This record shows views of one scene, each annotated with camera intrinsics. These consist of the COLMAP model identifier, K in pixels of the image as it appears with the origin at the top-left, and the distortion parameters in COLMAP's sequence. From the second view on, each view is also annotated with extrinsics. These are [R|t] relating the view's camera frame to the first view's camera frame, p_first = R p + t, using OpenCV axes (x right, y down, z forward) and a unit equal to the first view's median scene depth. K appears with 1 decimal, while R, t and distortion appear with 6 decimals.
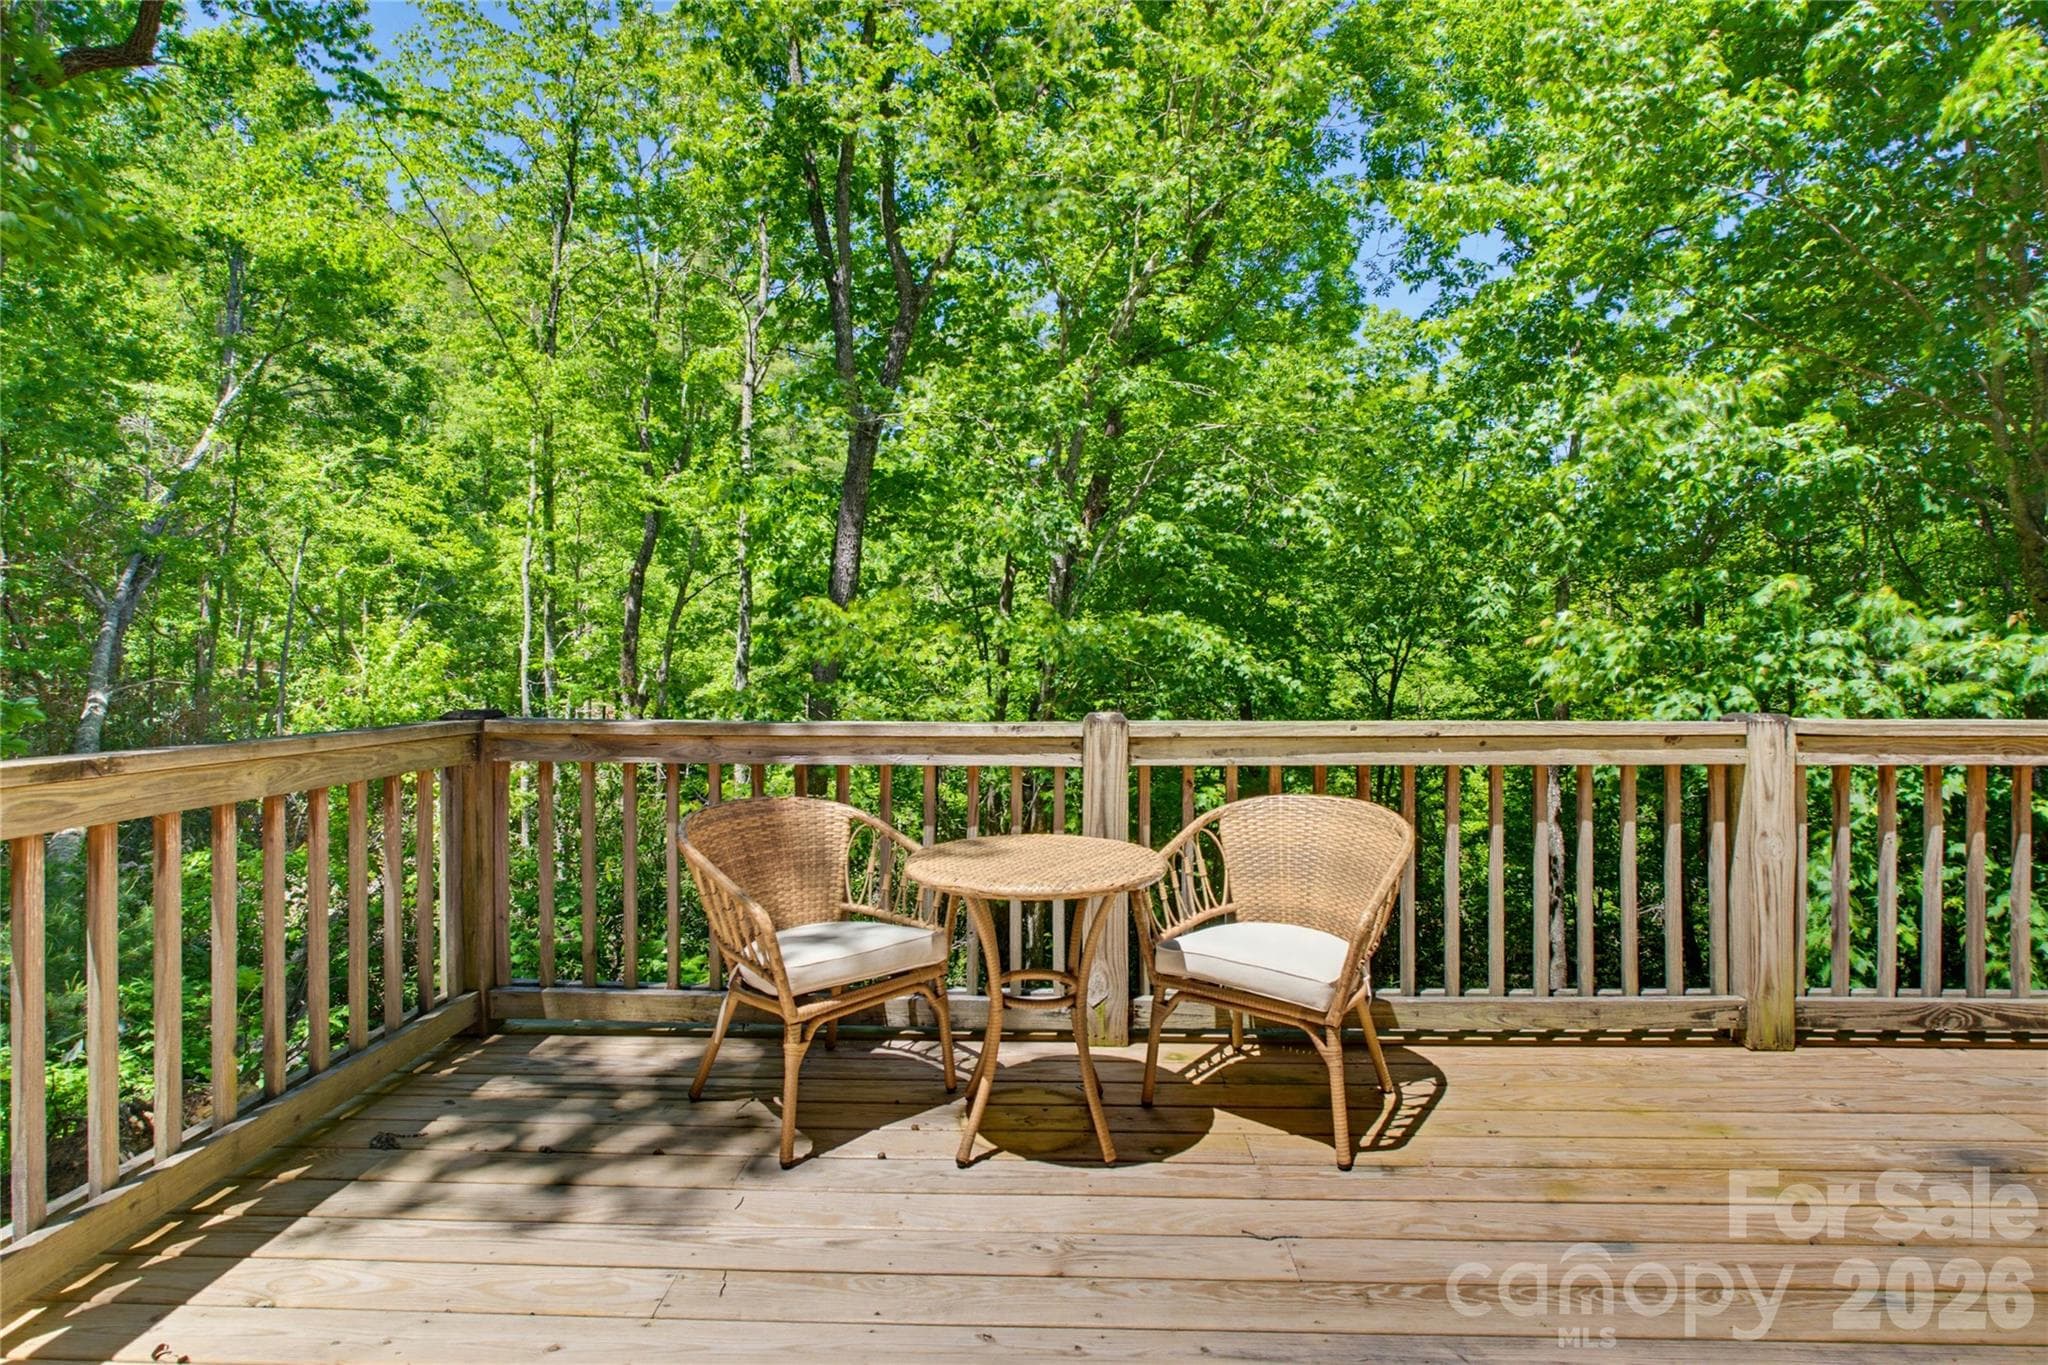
lens RADIAL K [[977.2, 0, 1032.2], [0, 977.2, 662.1], [0, 0, 1]] dist [-0.008446, 0.002279]
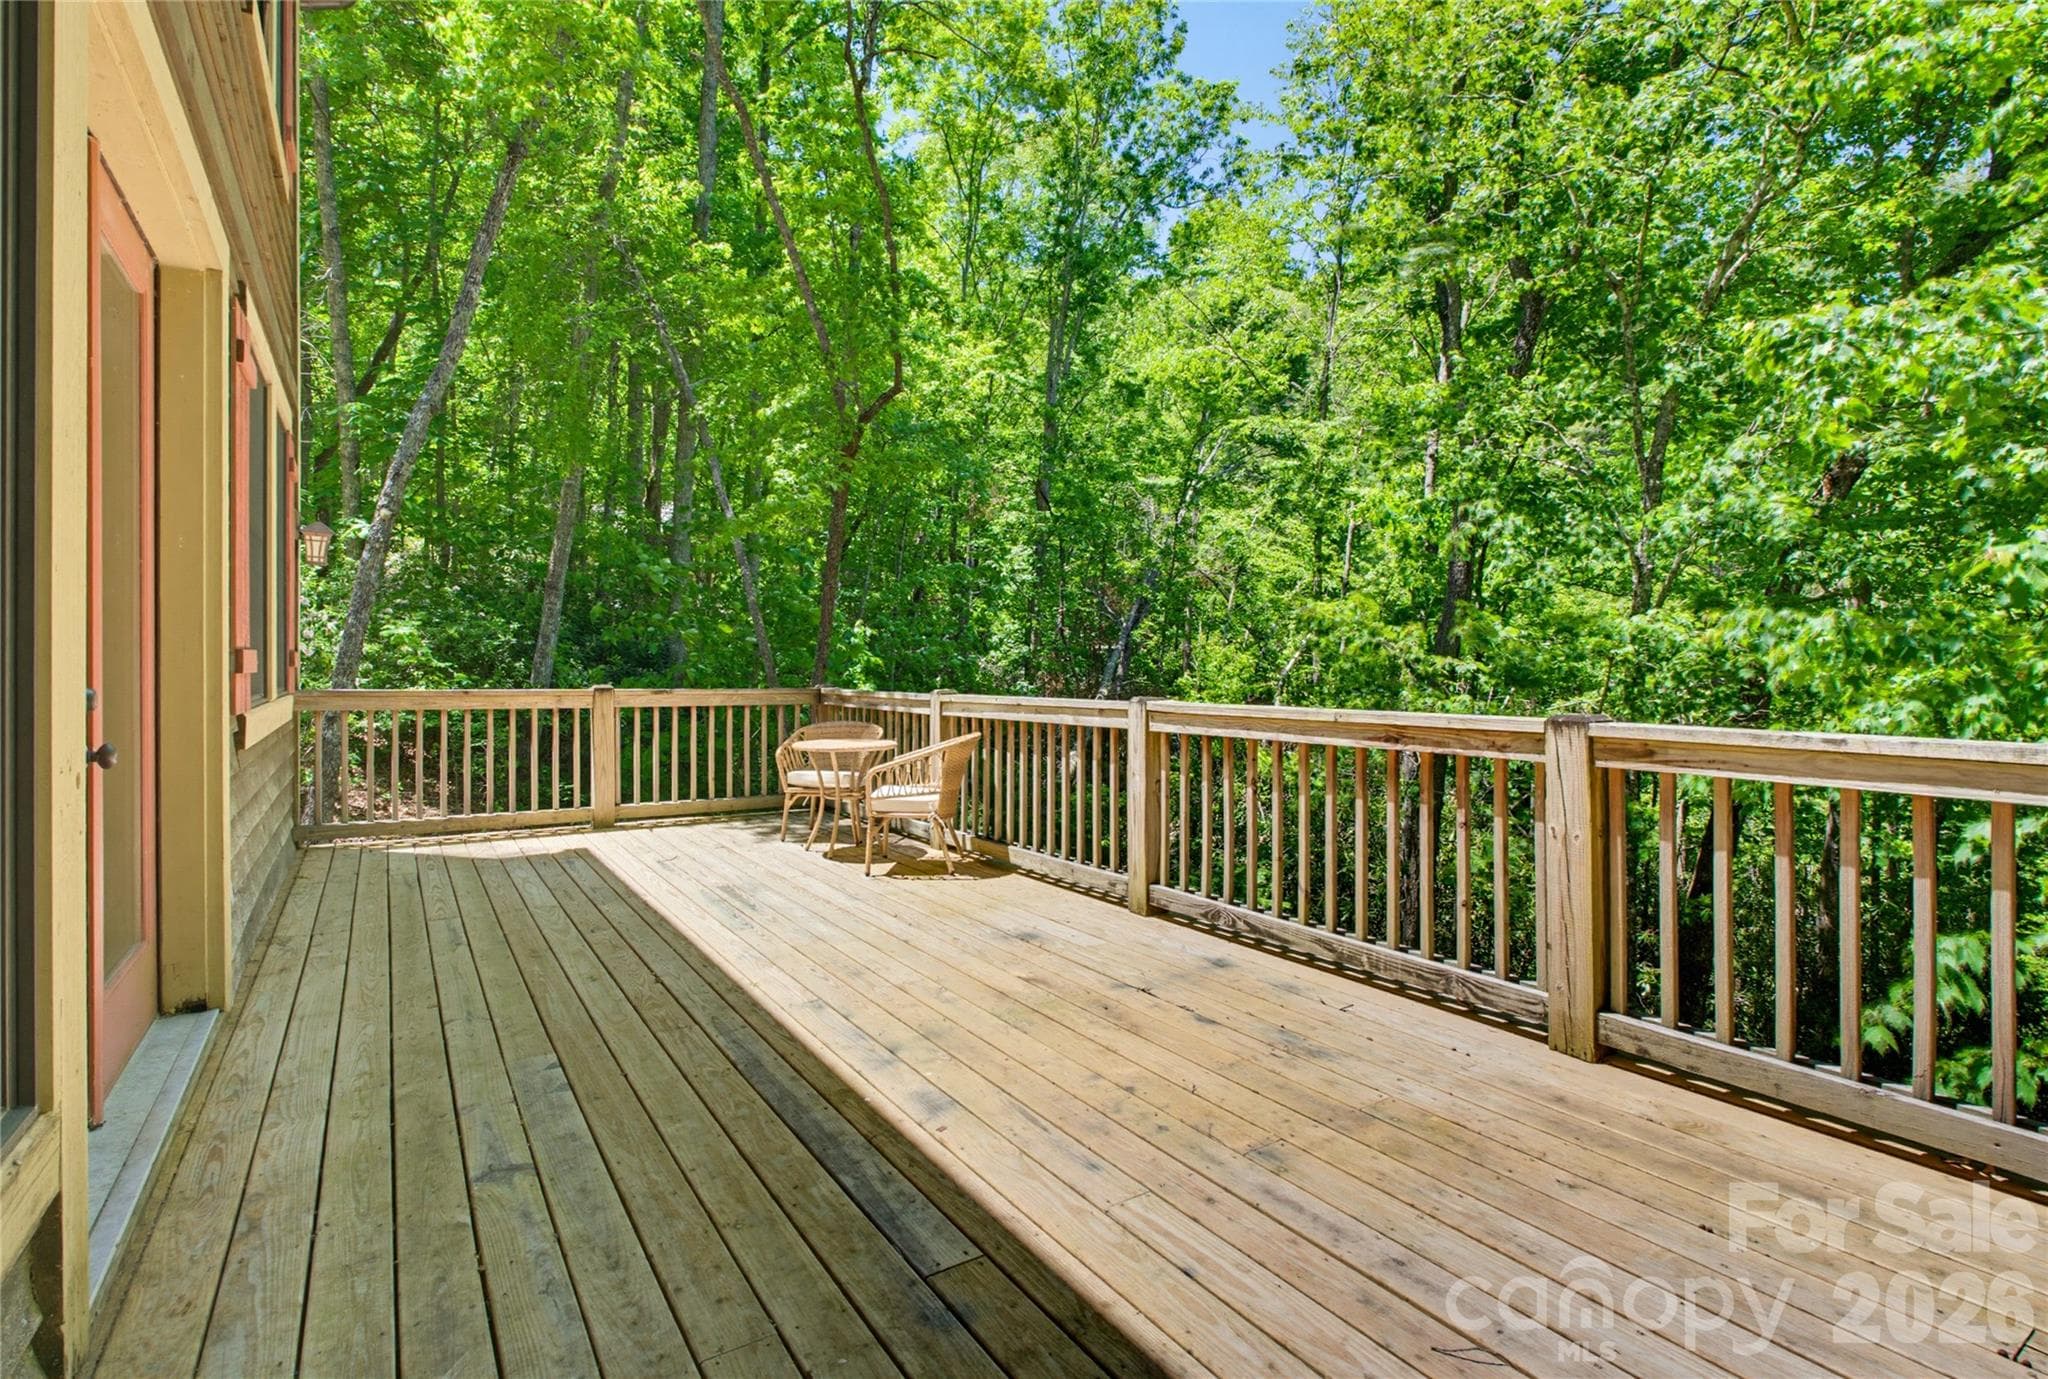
lens RADIAL K [[997.3, 0, 1016.4], [0, 997.3, 671.3], [0, 0, 1]] dist [-0.008689, 0.001238]
pose [[0.549927, -0.001683, -0.835211, 2.022846], [0.007229, 0.999970, 0.002745, 0.006319], [0.835181, -0.007547, 0.549923, -0.038155]]
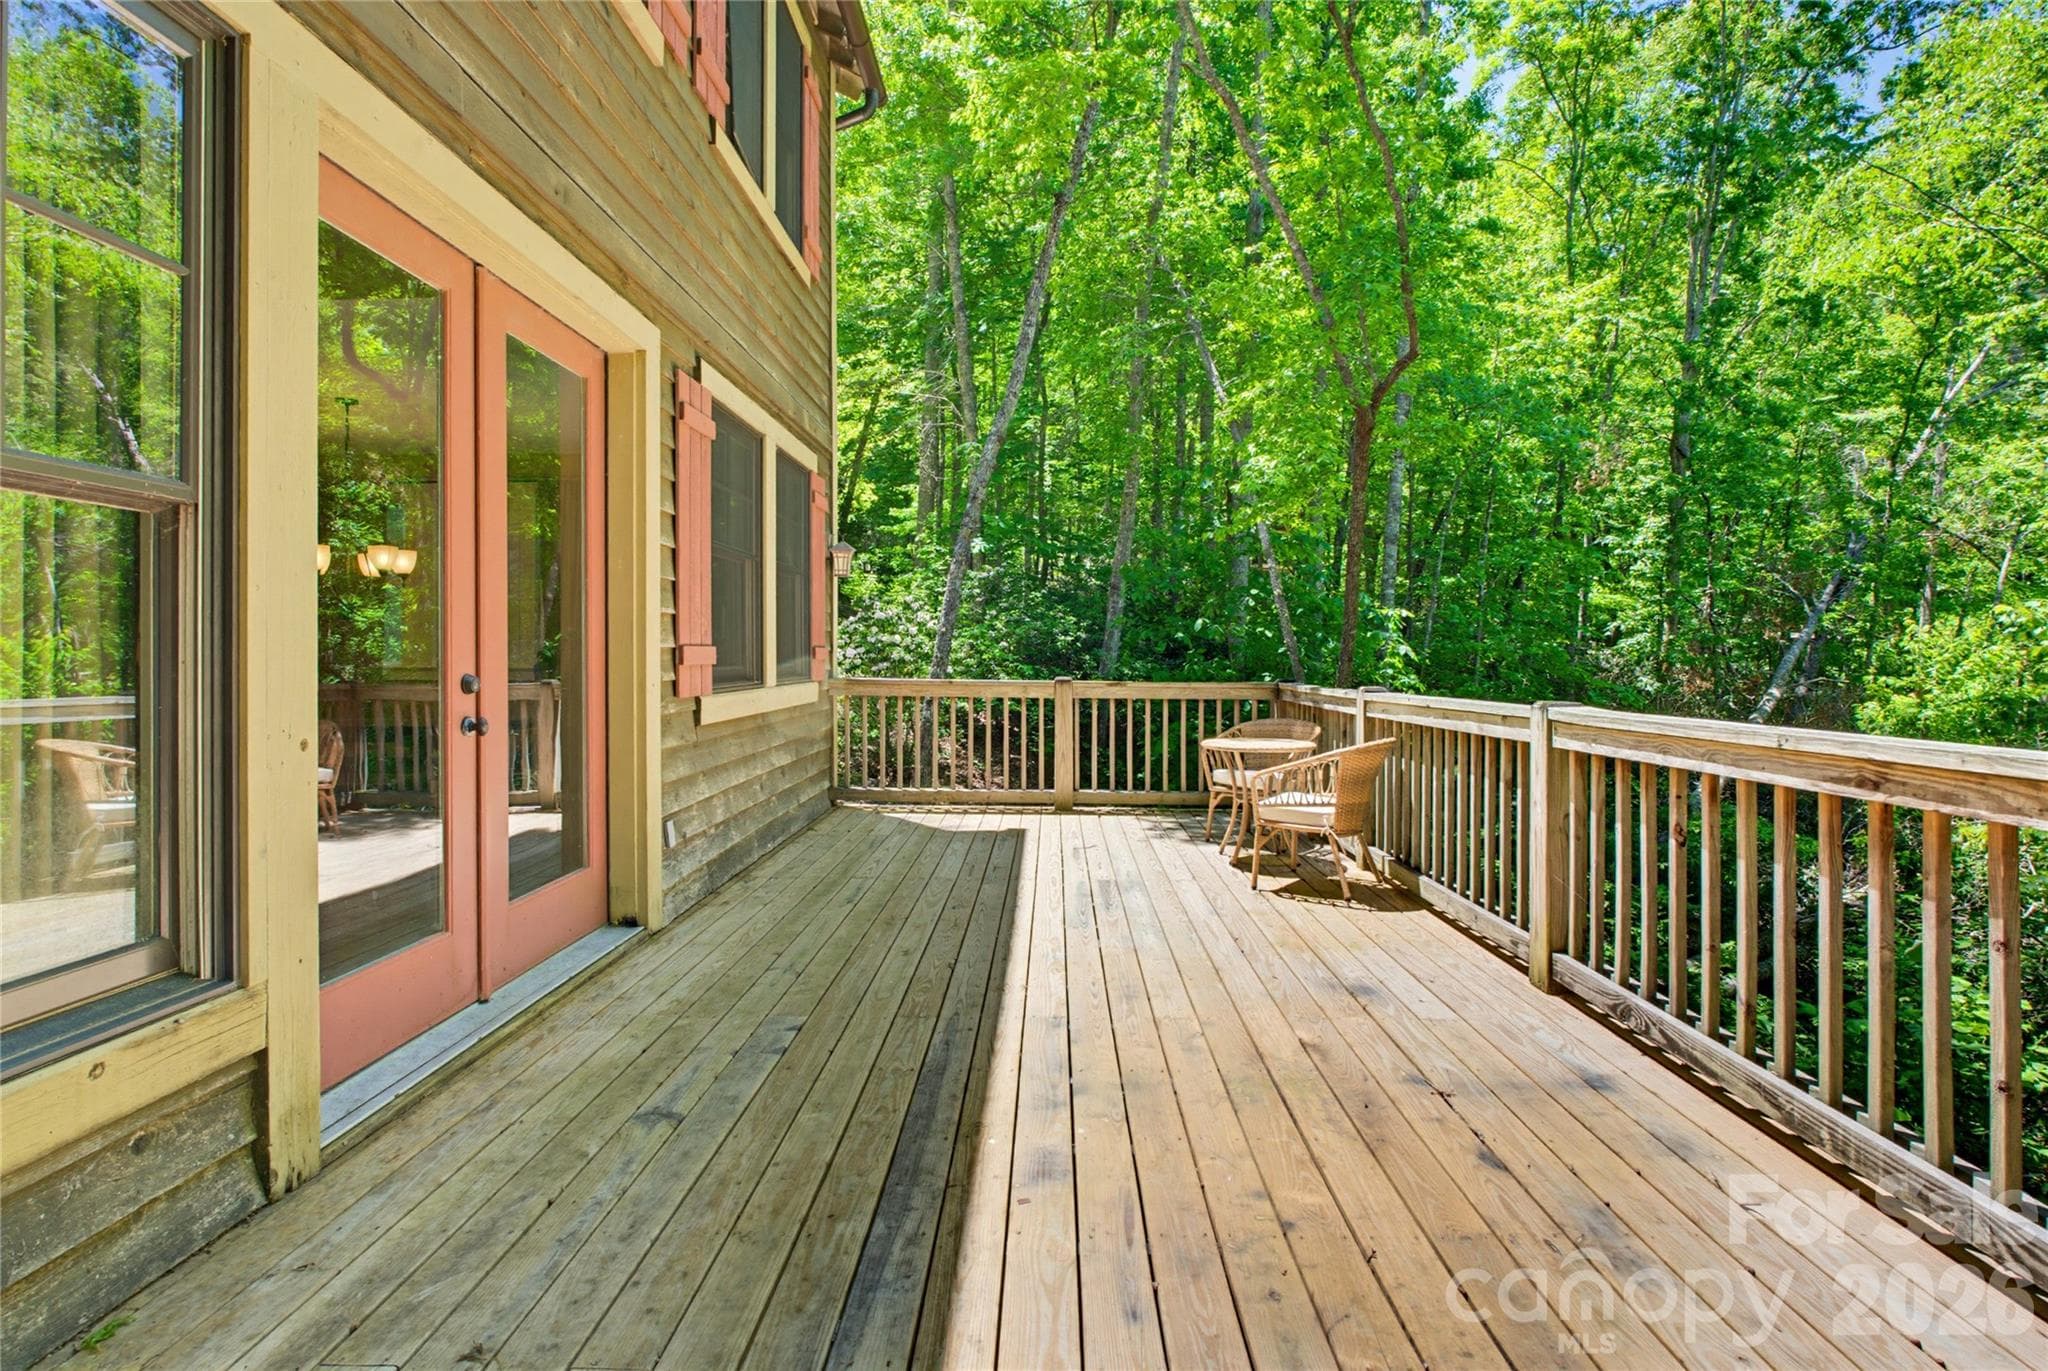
lens RADIAL K [[977.2, 0, 1013.6], [0, 977.2, 658.1], [0, 0, 1]] dist [-0.008446, 0.002279]
pose [[-0.024054, -0.006757, -0.999688, 1.990313], [0.002858, 0.999973, -0.006827, 0.007308], [0.999707, -0.003022, -0.024034, 0.400450]]
